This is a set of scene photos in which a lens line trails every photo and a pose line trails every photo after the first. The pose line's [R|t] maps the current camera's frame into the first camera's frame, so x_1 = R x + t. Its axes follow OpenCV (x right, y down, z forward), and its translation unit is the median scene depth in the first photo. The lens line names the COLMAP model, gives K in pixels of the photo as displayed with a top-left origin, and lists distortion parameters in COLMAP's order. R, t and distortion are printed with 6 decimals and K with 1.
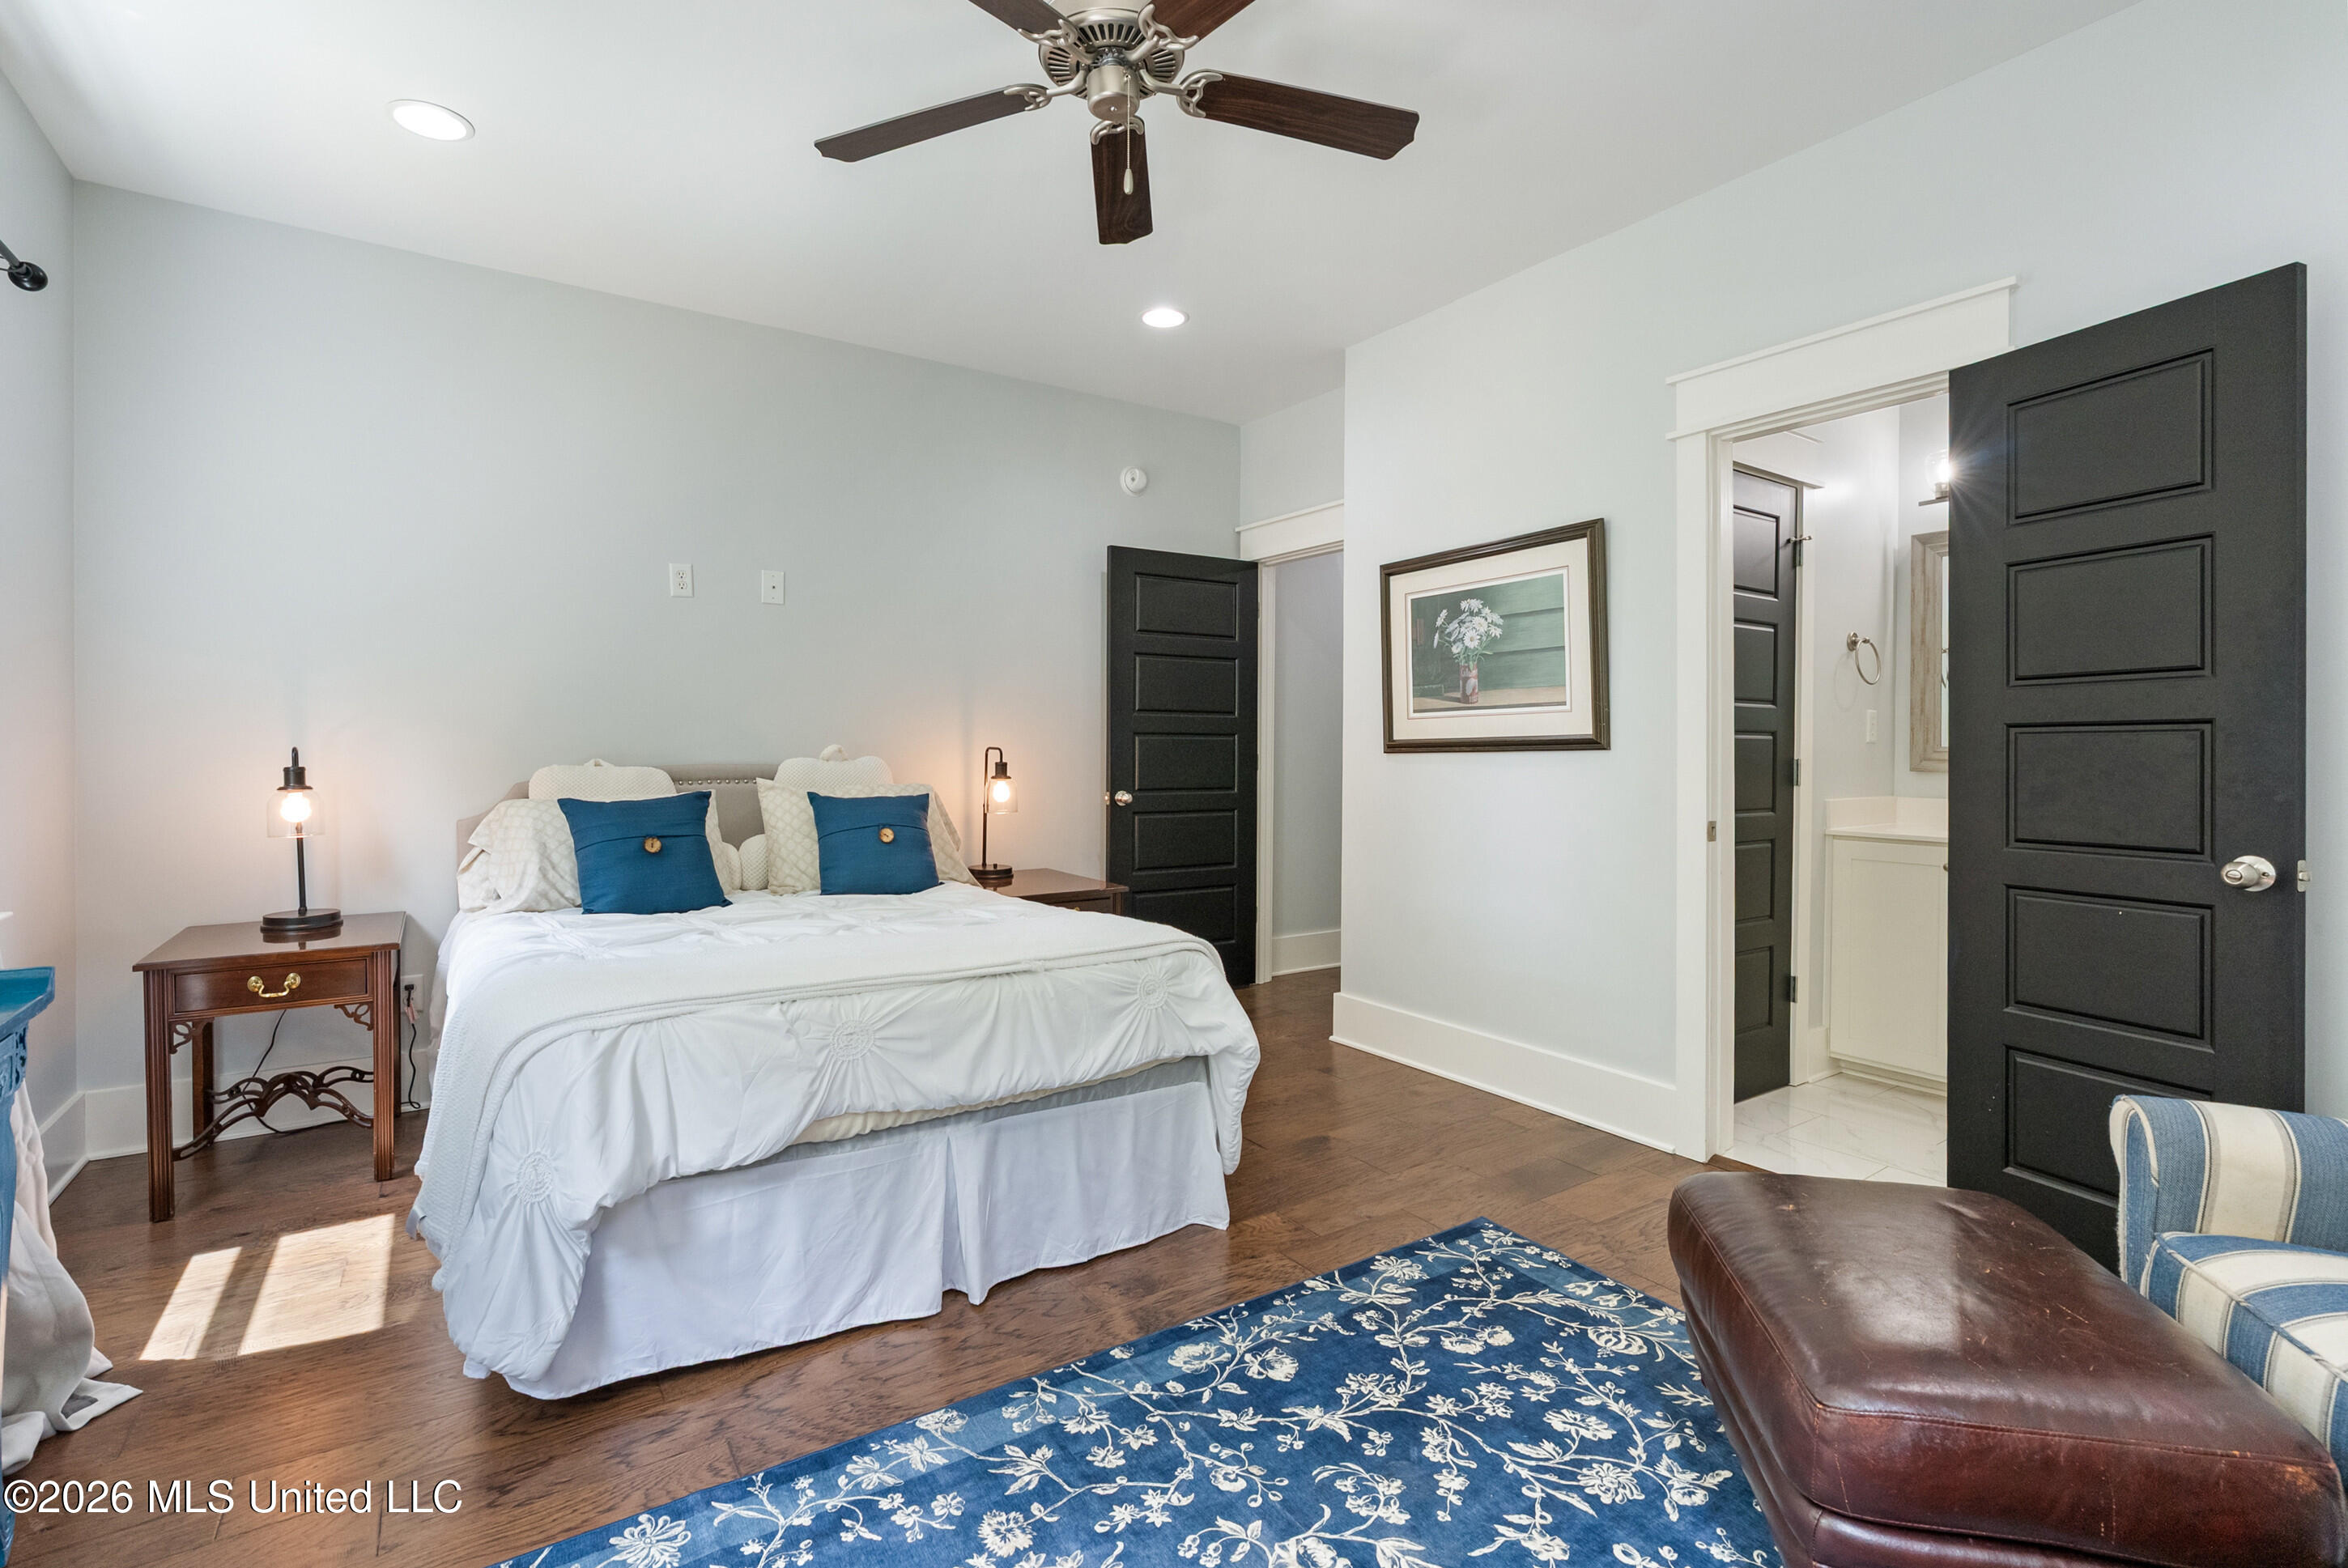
lens RADIAL K [[1063.7, 0, 1185.4], [0, 1063.7, 768.1], [0, 0, 1]] dist [-0.004483, 0.000480]
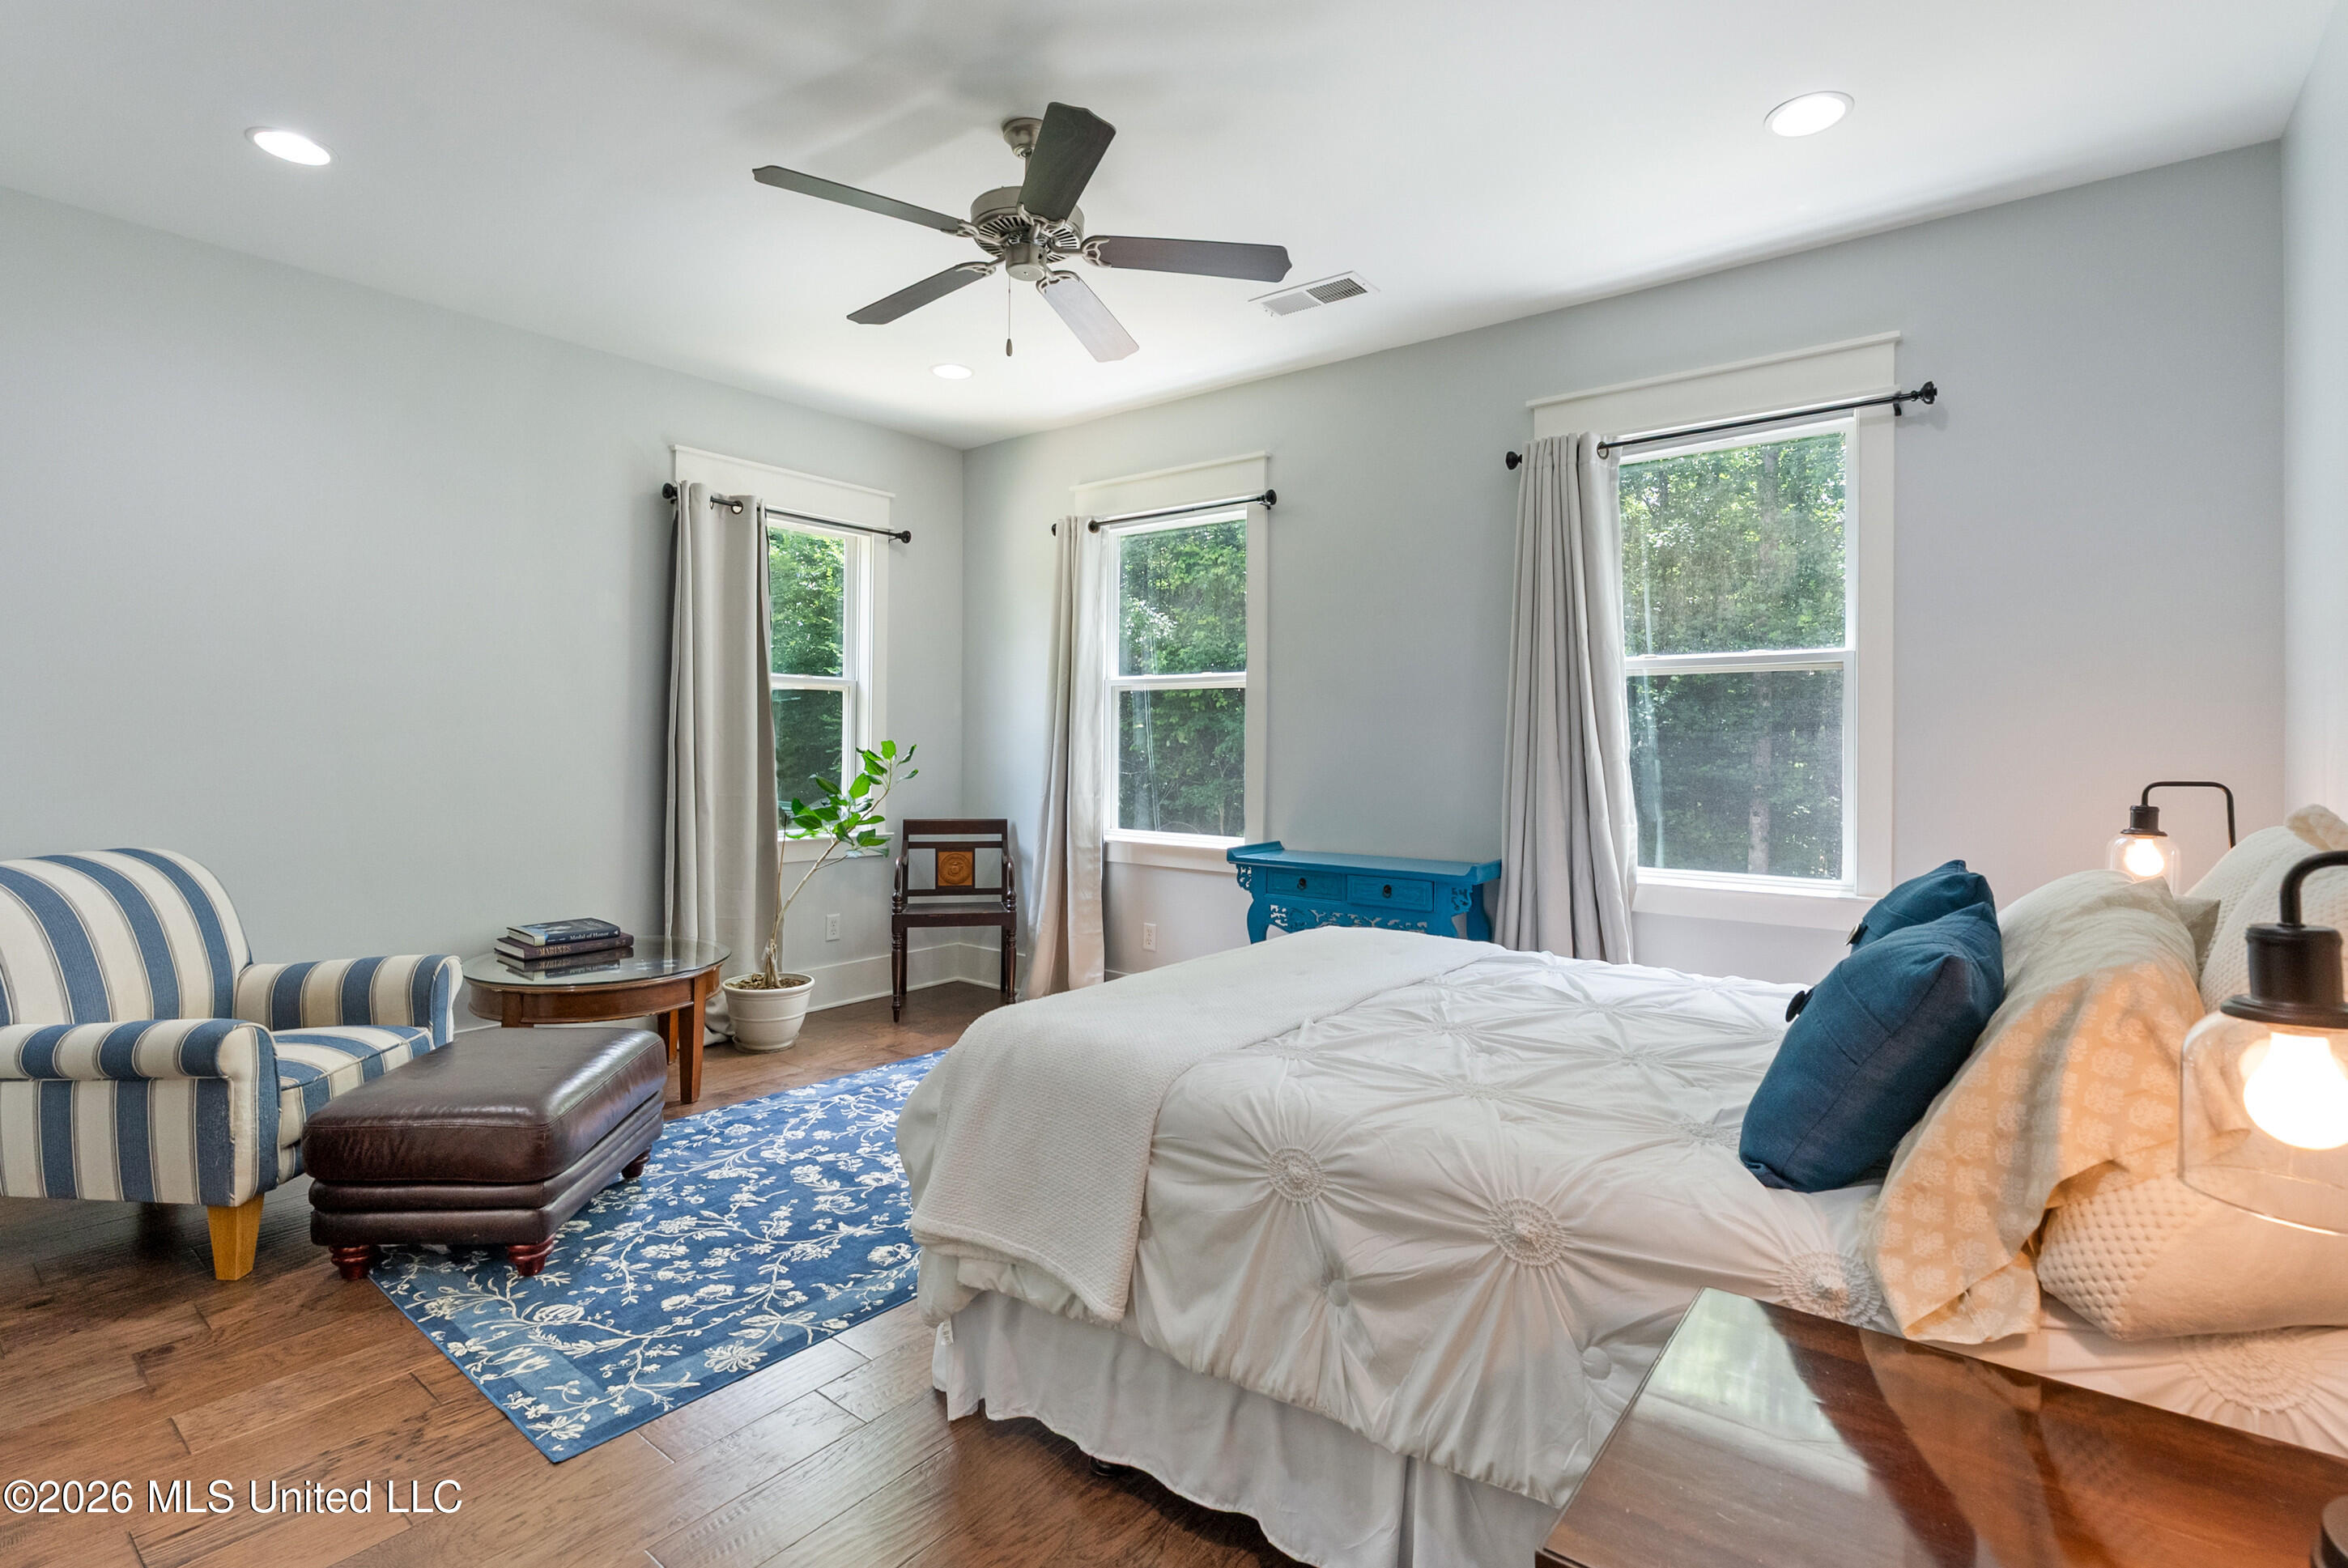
lens RADIAL K [[1063.7, 0, 1180.1], [0, 1063.7, 737.4], [0, 0, 1]] dist [-0.004483, 0.000480]
pose [[-0.953311, -0.010427, -0.301810, 0.140287], [-0.014834, 0.999814, 0.012316, -0.077732], [0.301625, 0.016218, -0.953289, 2.319828]]
